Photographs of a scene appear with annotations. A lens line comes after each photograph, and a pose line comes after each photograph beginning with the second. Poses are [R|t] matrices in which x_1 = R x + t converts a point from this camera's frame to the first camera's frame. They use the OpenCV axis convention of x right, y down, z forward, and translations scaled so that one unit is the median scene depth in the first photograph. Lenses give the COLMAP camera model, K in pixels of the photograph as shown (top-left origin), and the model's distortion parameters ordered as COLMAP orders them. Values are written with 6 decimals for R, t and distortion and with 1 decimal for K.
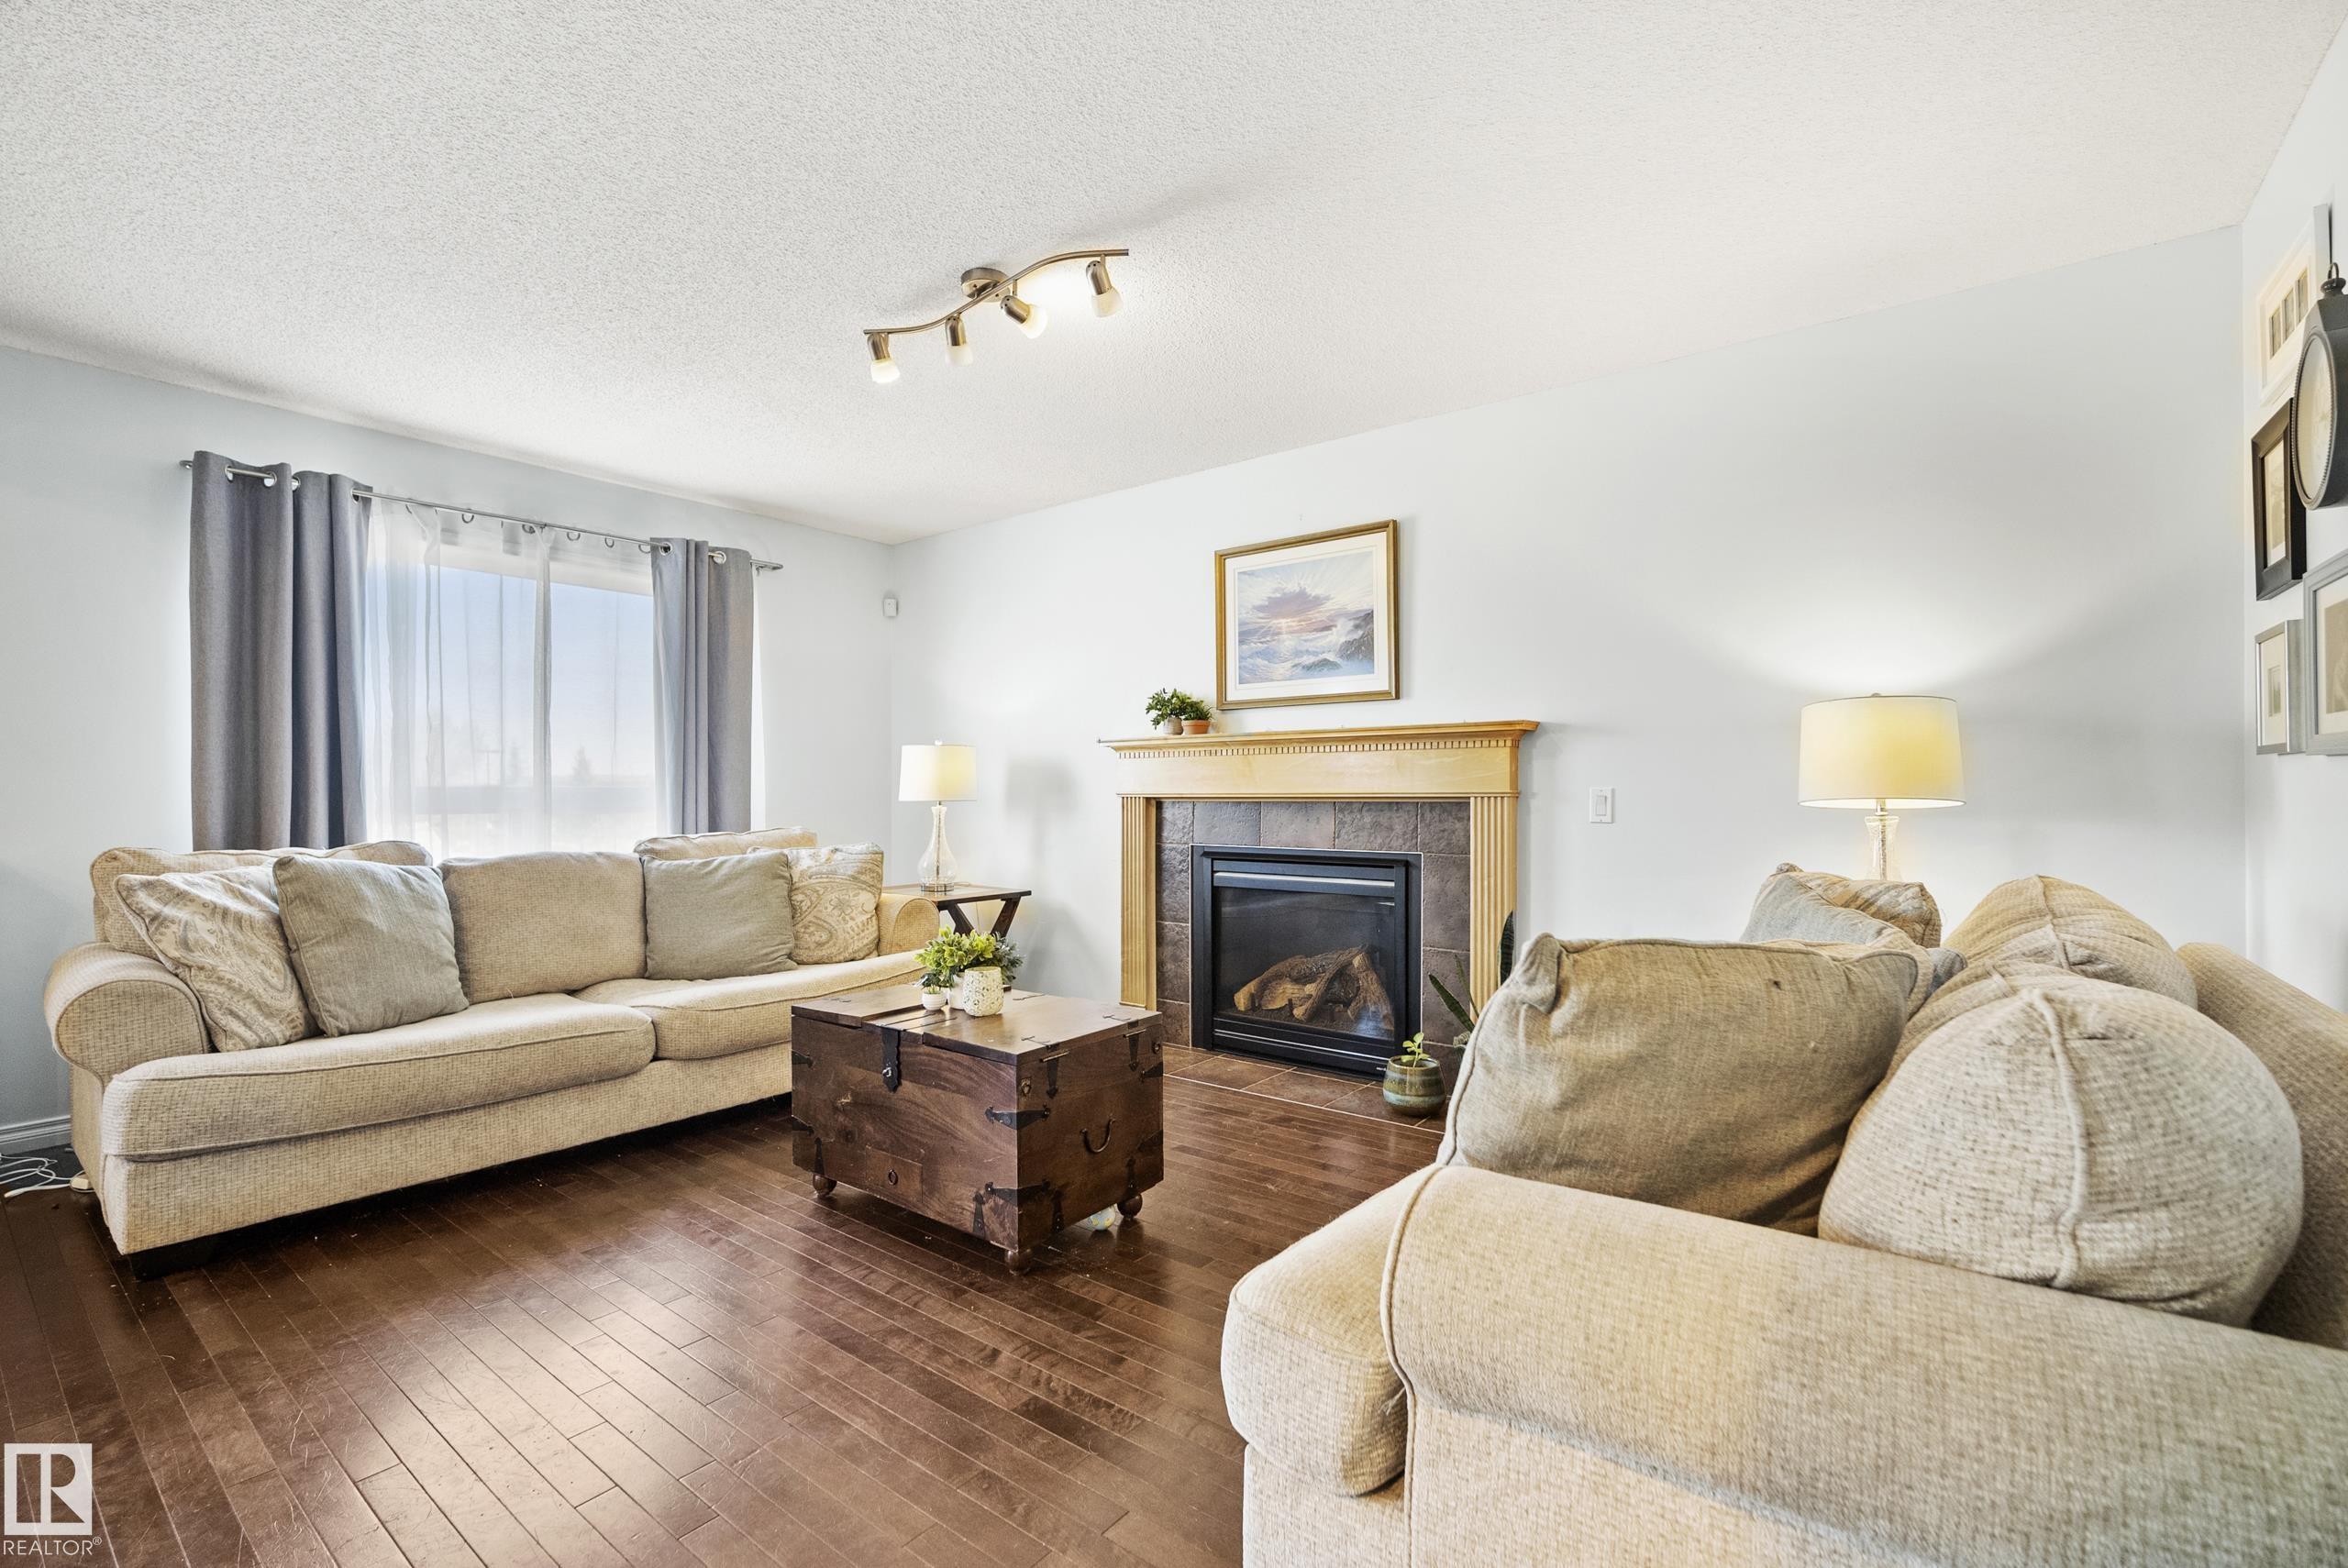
lens RADIAL K [[1027.0, 0, 1170.9], [0, 1027.0, 792.3], [0, 0, 1]] dist [-0.015949, 0.005817]
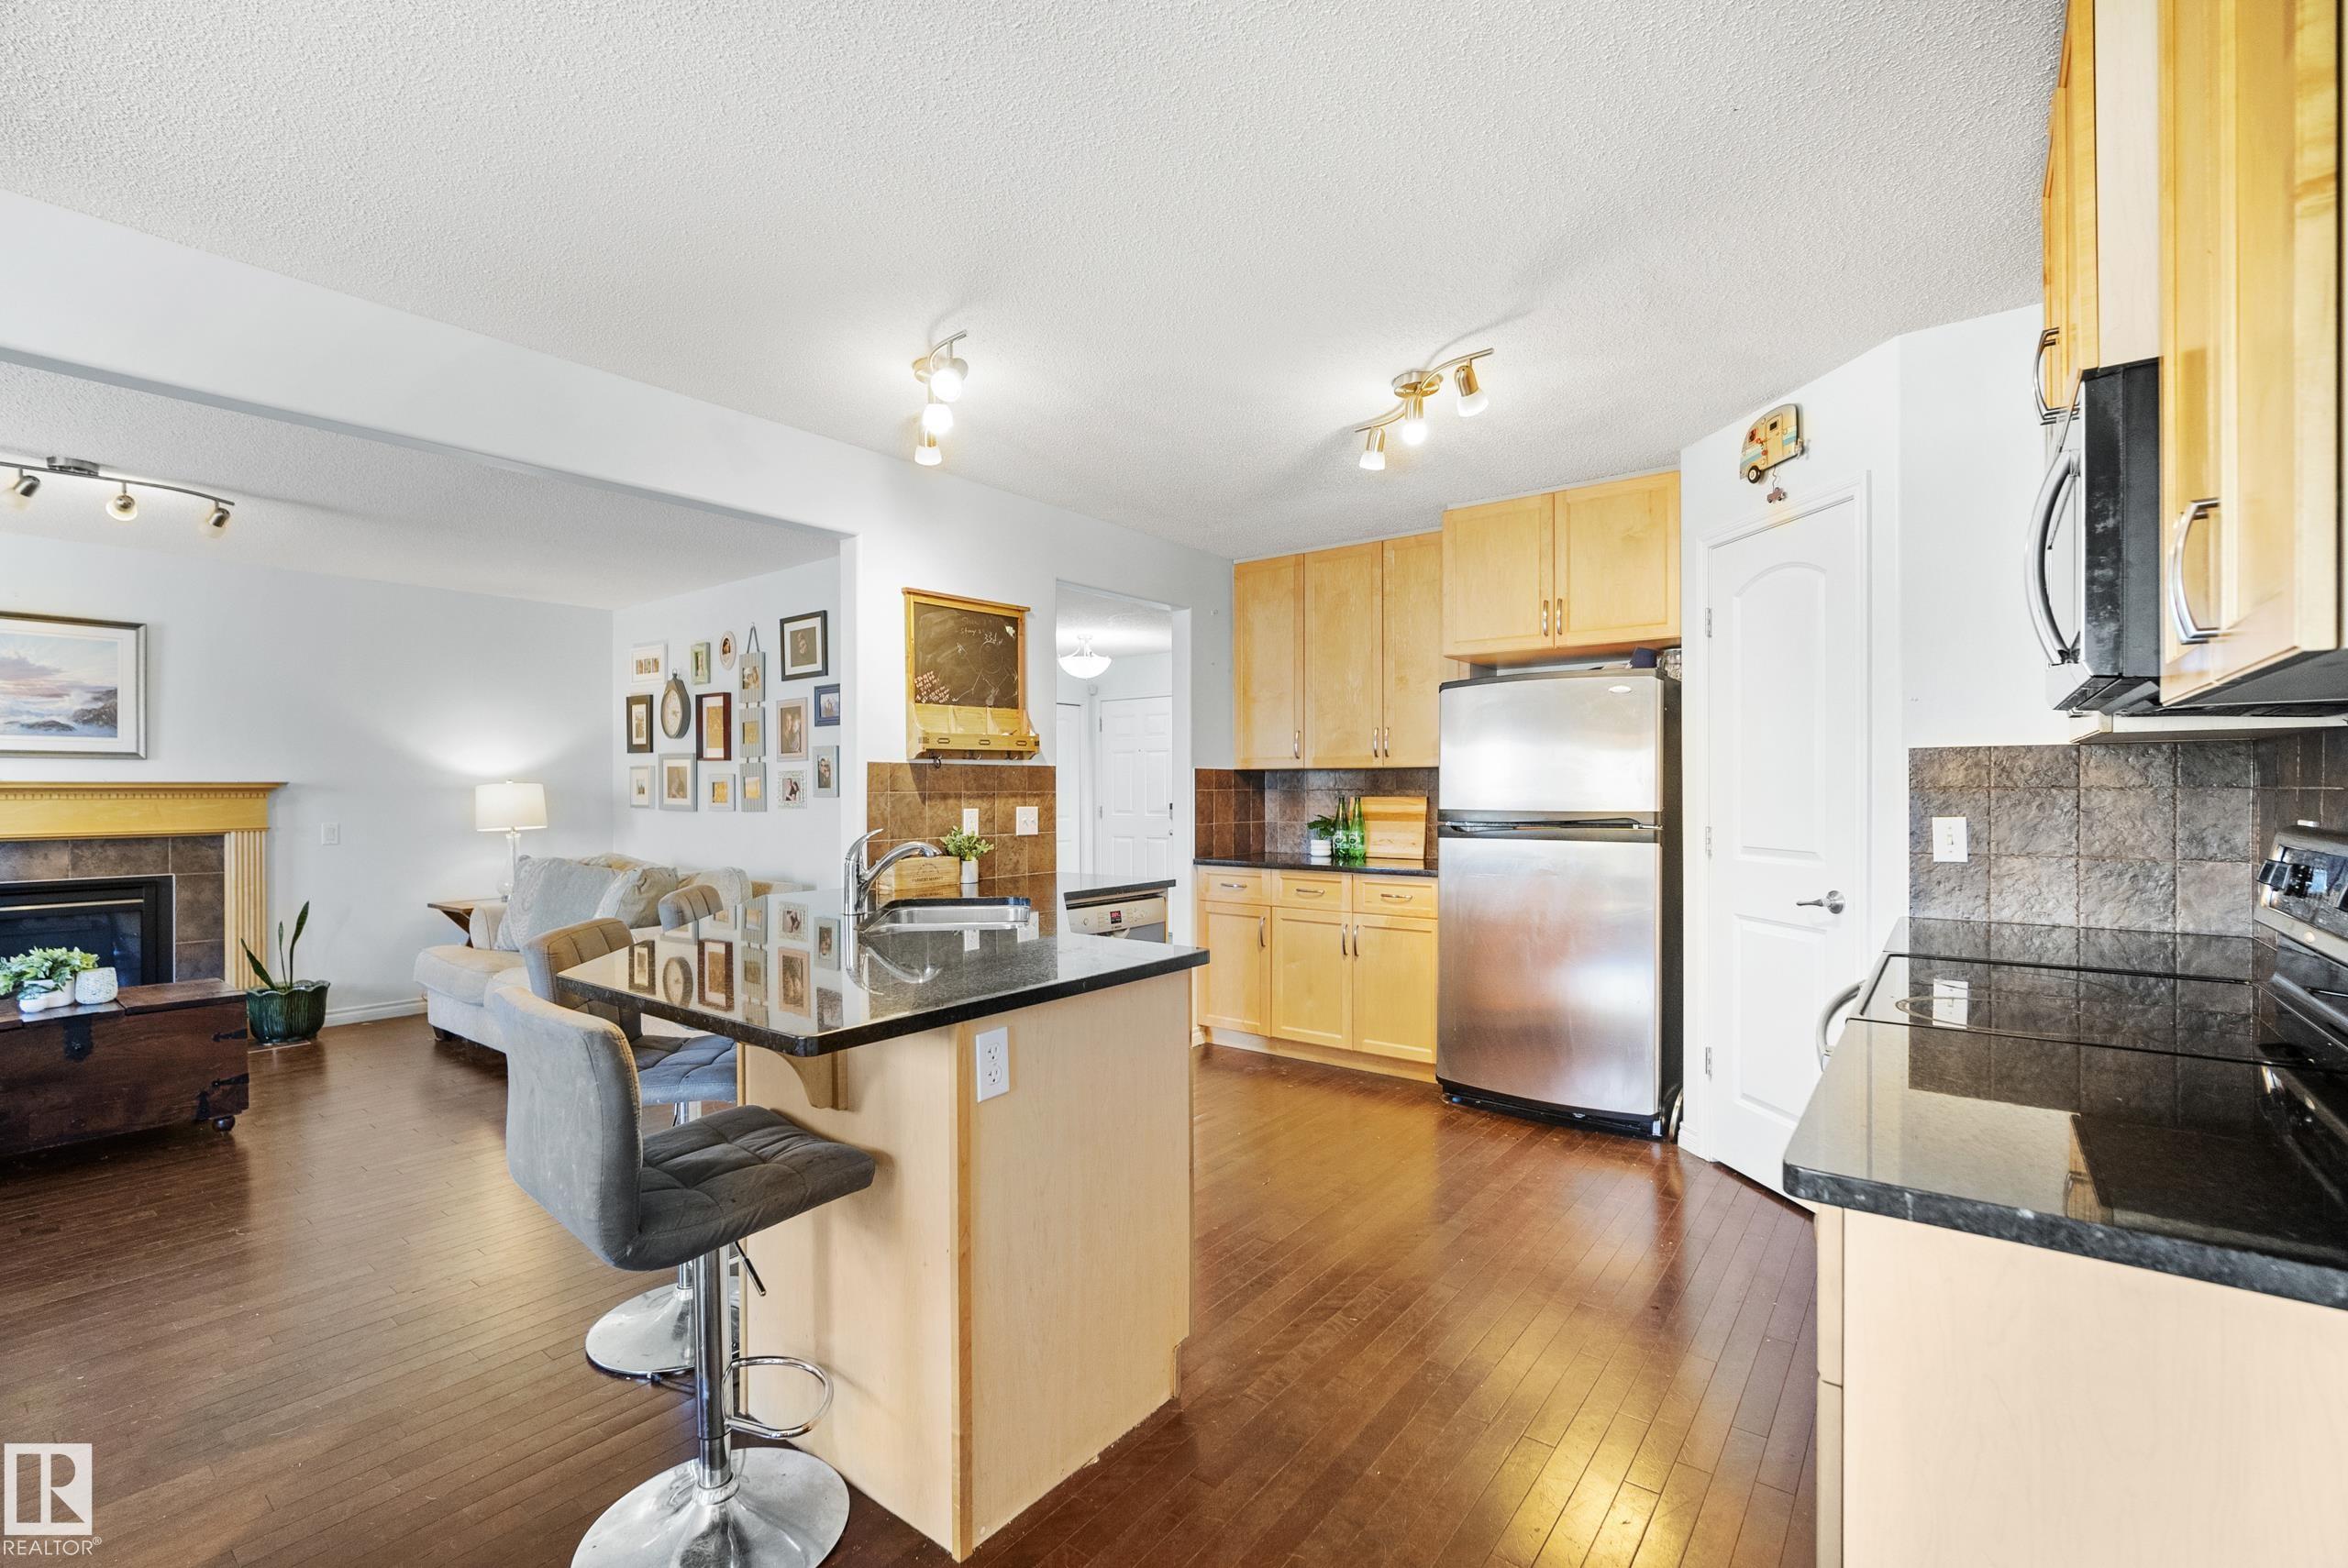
lens RADIAL K [[1027.0, 0, 1170.9], [0, 1027.0, 792.3], [0, 0, 1]] dist [-0.015949, 0.005817]
pose [[0.000045, 0.001656, 0.999999, -1.012407], [0.002969, 0.999994, -0.001656, -0.040255], [-0.999996, 0.002969, 0.000040, -0.293934]]
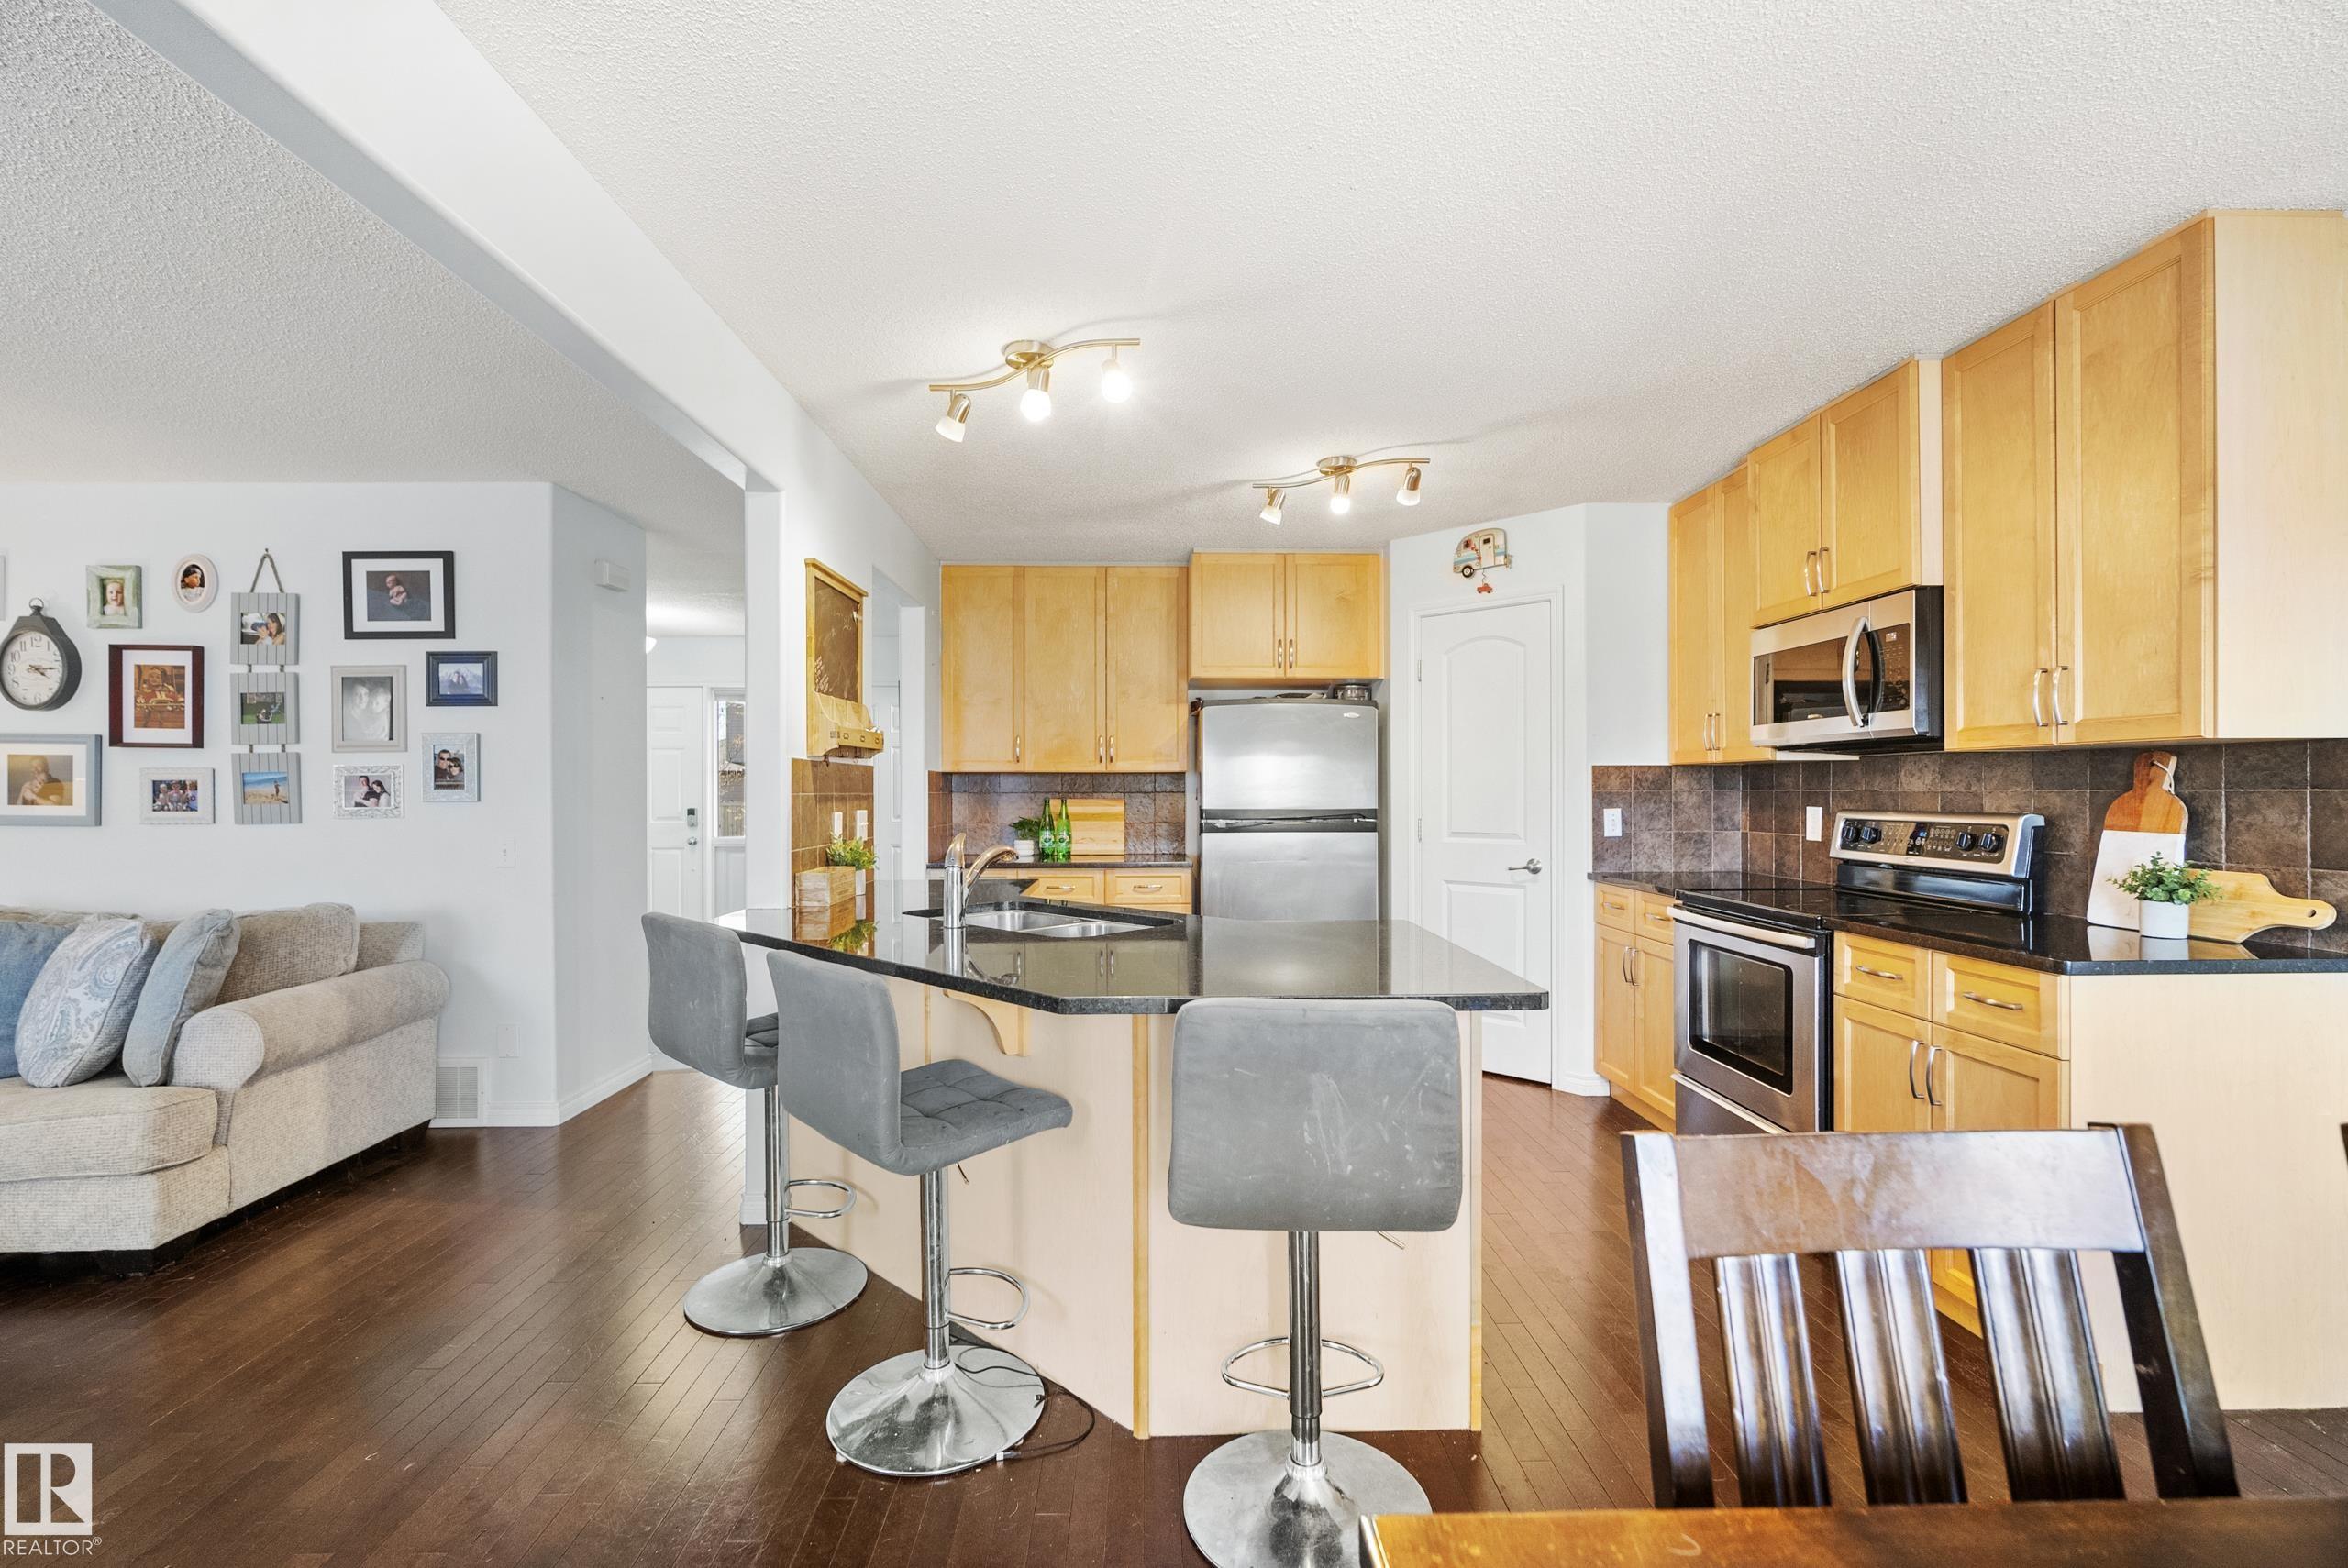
lens RADIAL K [[1027.0, 0, 1170.9], [0, 1027.0, 792.3], [0, 0, 1]] dist [-0.015949, 0.005817]
pose [[-0.633278, 0.005771, 0.773903, -0.891634], [0.005117, 0.999982, -0.003270, -0.039835], [-0.773908, 0.001889, -0.633295, 0.221312]]
